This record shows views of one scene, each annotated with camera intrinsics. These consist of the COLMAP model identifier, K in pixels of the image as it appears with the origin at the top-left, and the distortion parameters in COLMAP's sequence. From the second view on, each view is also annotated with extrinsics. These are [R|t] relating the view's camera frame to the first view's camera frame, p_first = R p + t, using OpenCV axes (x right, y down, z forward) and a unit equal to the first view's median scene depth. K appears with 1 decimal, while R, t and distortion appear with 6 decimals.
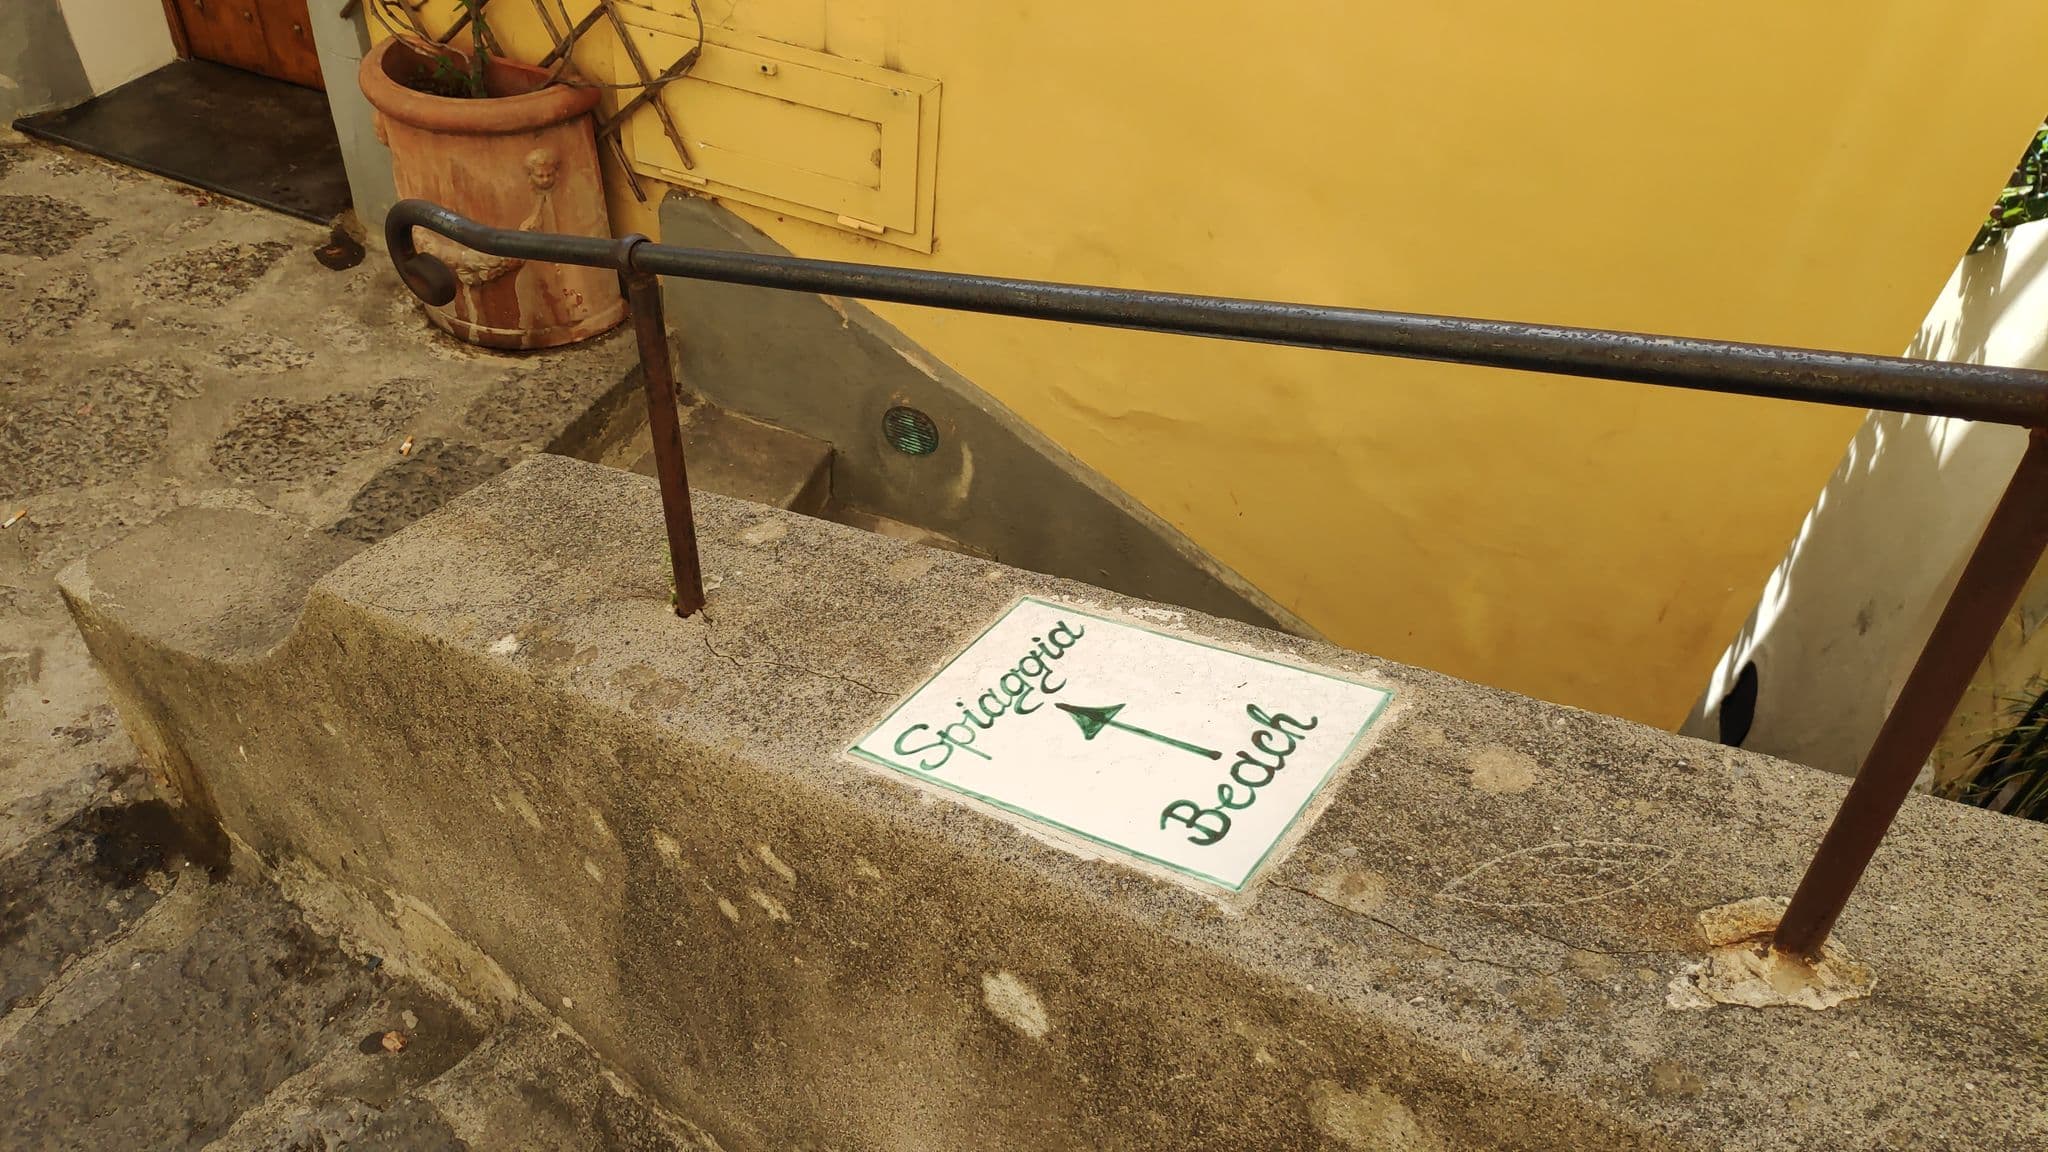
lens RADIAL K [[1538.9, 0, 1024.0], [0, 1538.9, 576.0], [0, 0, 1]] dist [0.053301, 0.002889]
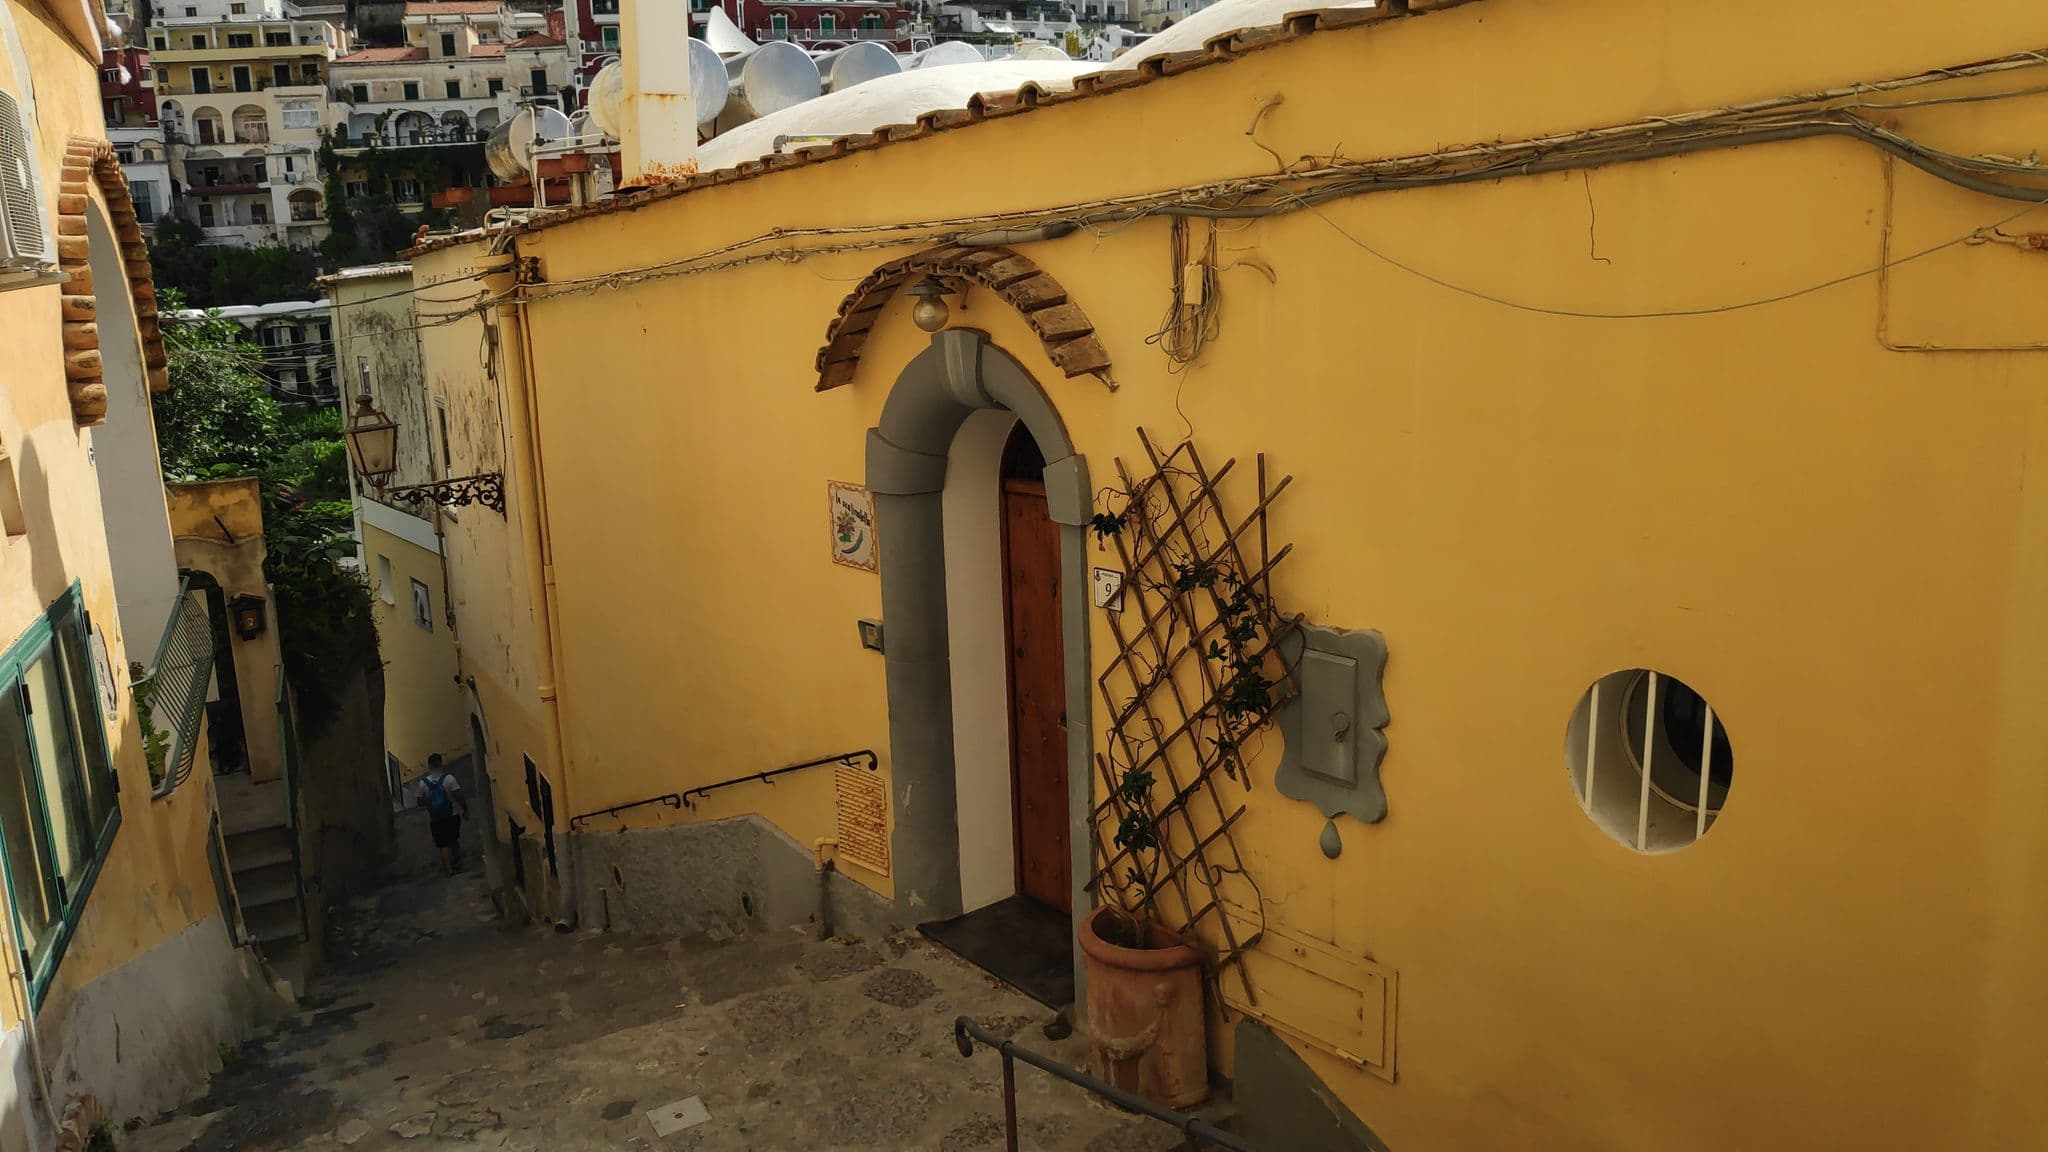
lens RADIAL K [[1532.6, 0, 1024.0], [0, 1532.6, 576.0], [0, 0, 1]] dist [-0.159154, -0.000447]
pose [[0.860931, -0.005245, -0.508695, 0.331773], [-0.246831, 0.870052, -0.426714, 0.052148], [0.444829, 0.492933, 0.747760, -0.390598]]
